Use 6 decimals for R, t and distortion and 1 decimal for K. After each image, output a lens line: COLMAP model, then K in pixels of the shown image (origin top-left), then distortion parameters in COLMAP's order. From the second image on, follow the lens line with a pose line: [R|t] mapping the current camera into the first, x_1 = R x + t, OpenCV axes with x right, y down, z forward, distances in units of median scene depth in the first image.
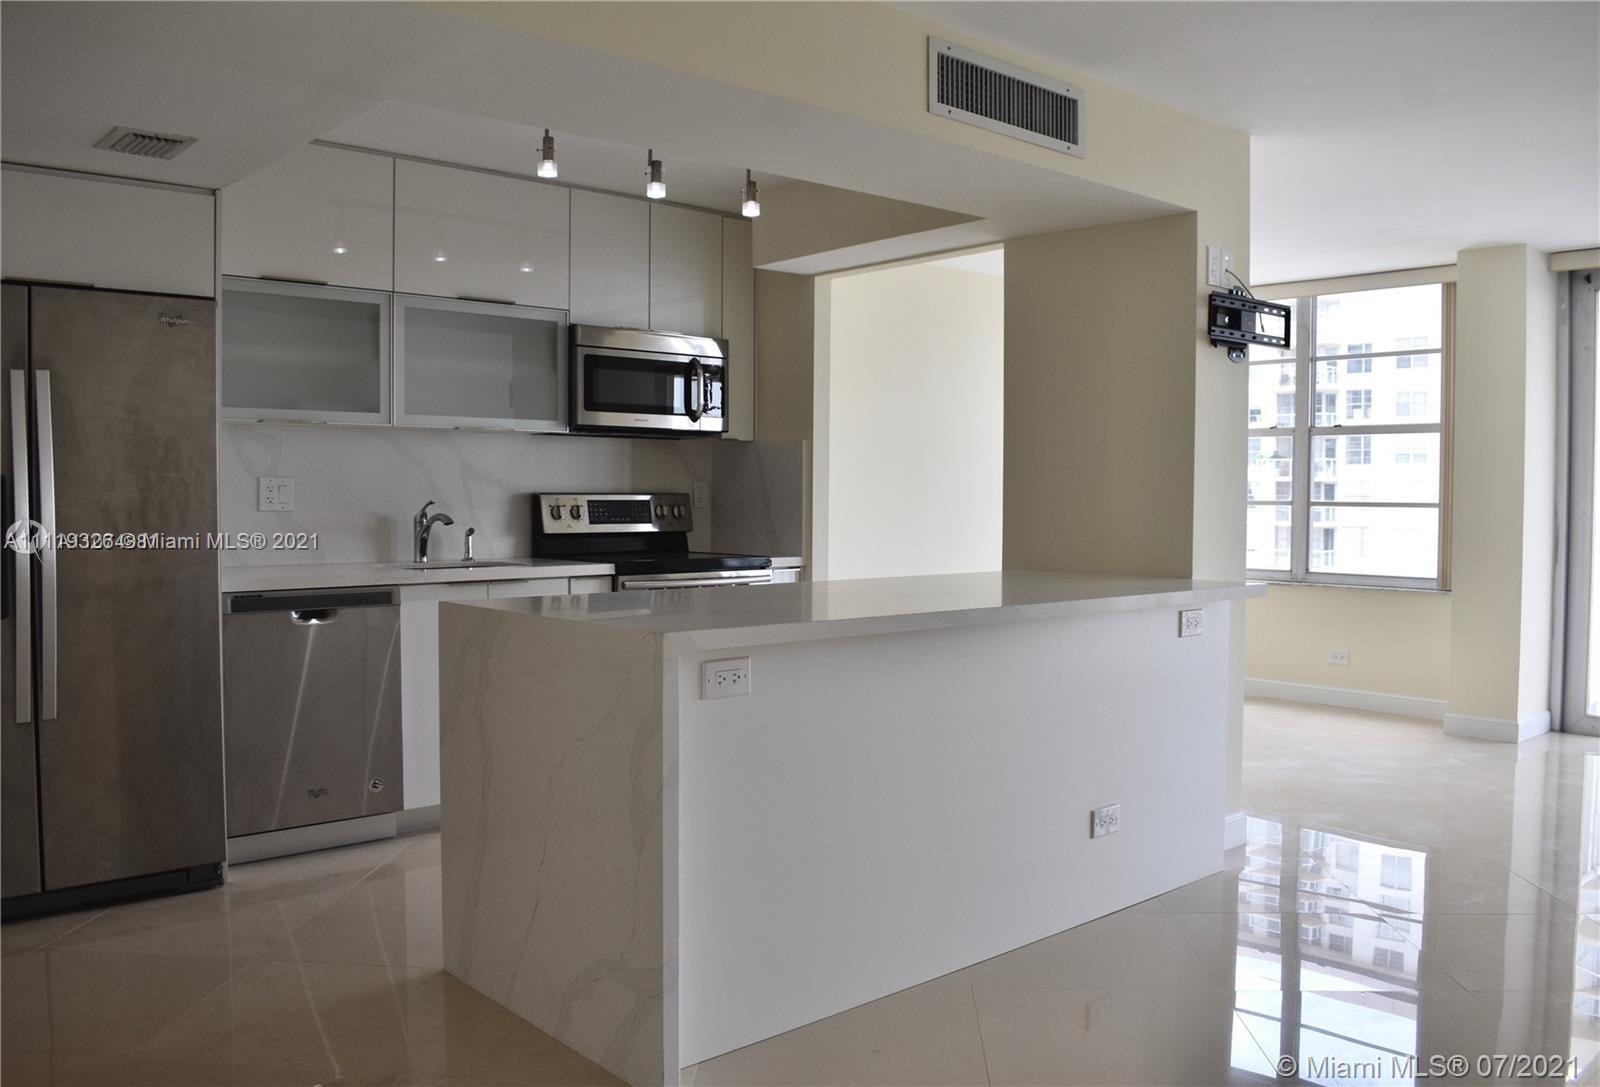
lens RADIAL K [[1314.9, 0, 800.0], [0, 1314.9, 543.5], [0, 0, 1]] dist [-0.050395, -0.001534]
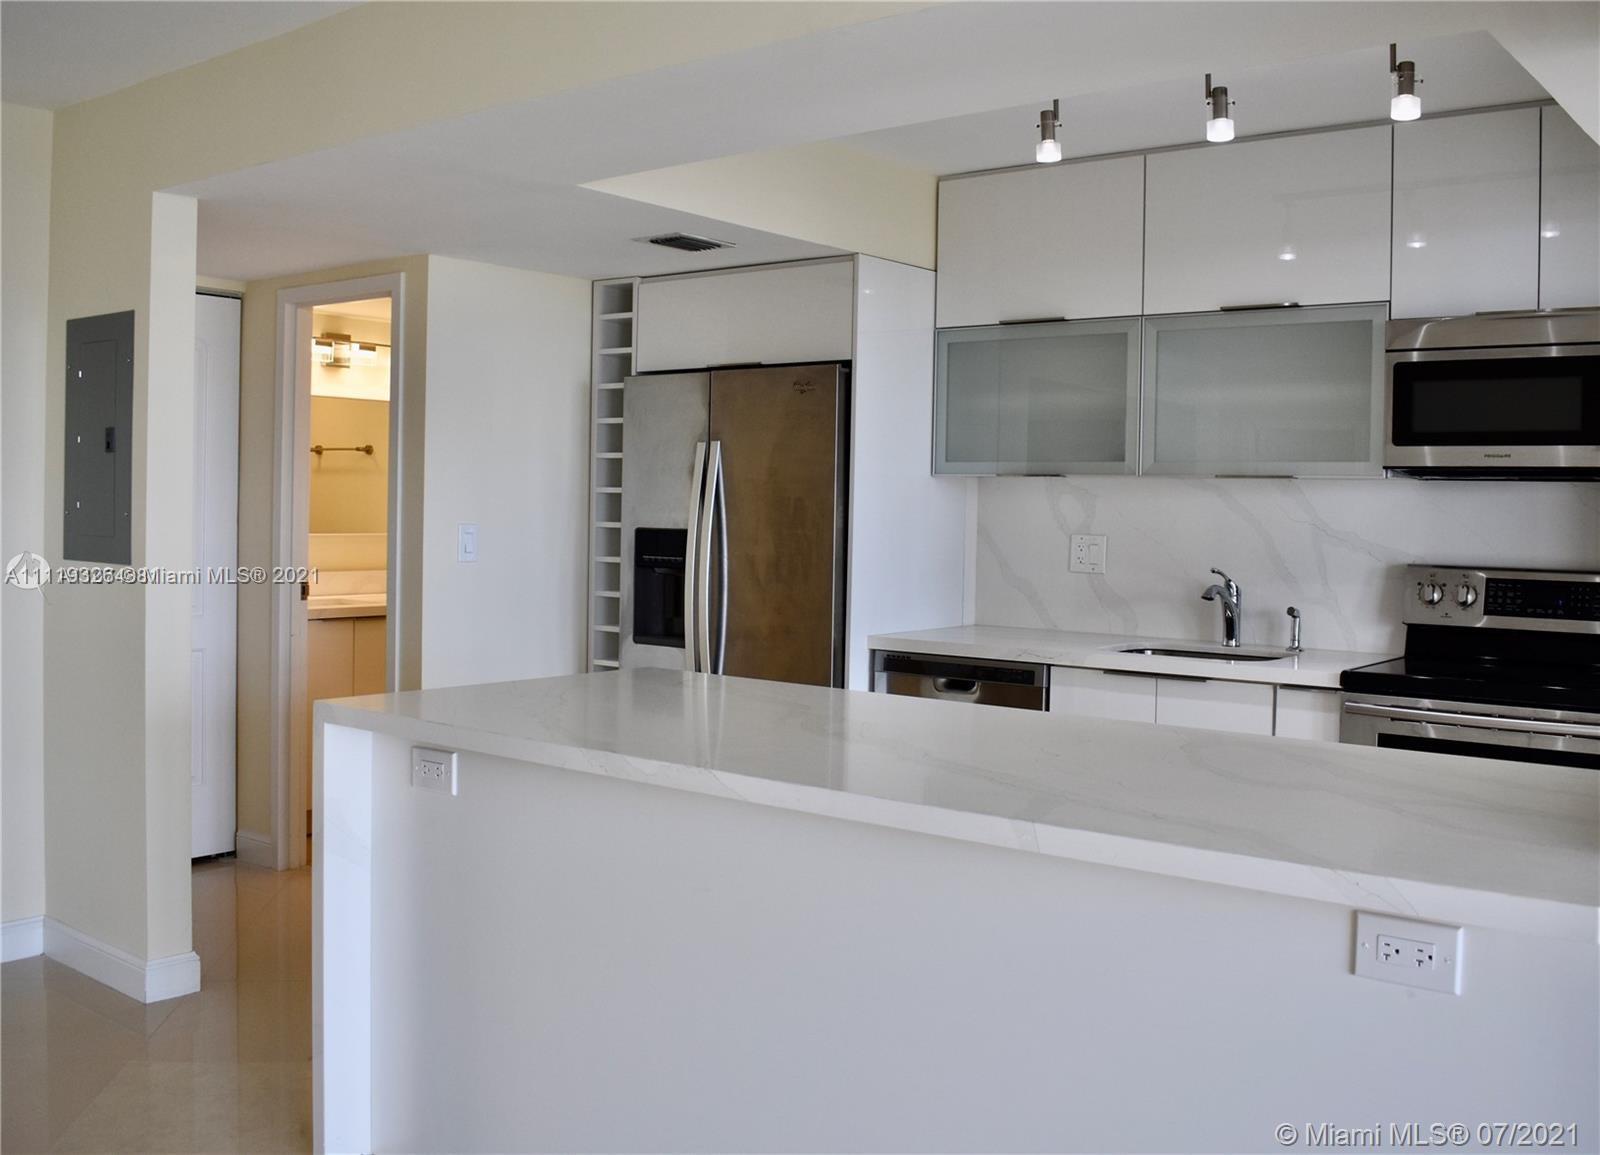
lens RADIAL K [[1503.1, 0, 799.1], [0, 1503.1, 514.9], [0, 0, 1]] dist [0.002947, -0.469357]
pose [[0.180254, 0.005723, -0.983604, 0.586090], [-0.058566, 0.998271, -0.004925, -0.048020], [0.981875, 0.058494, 0.180277, 0.619919]]
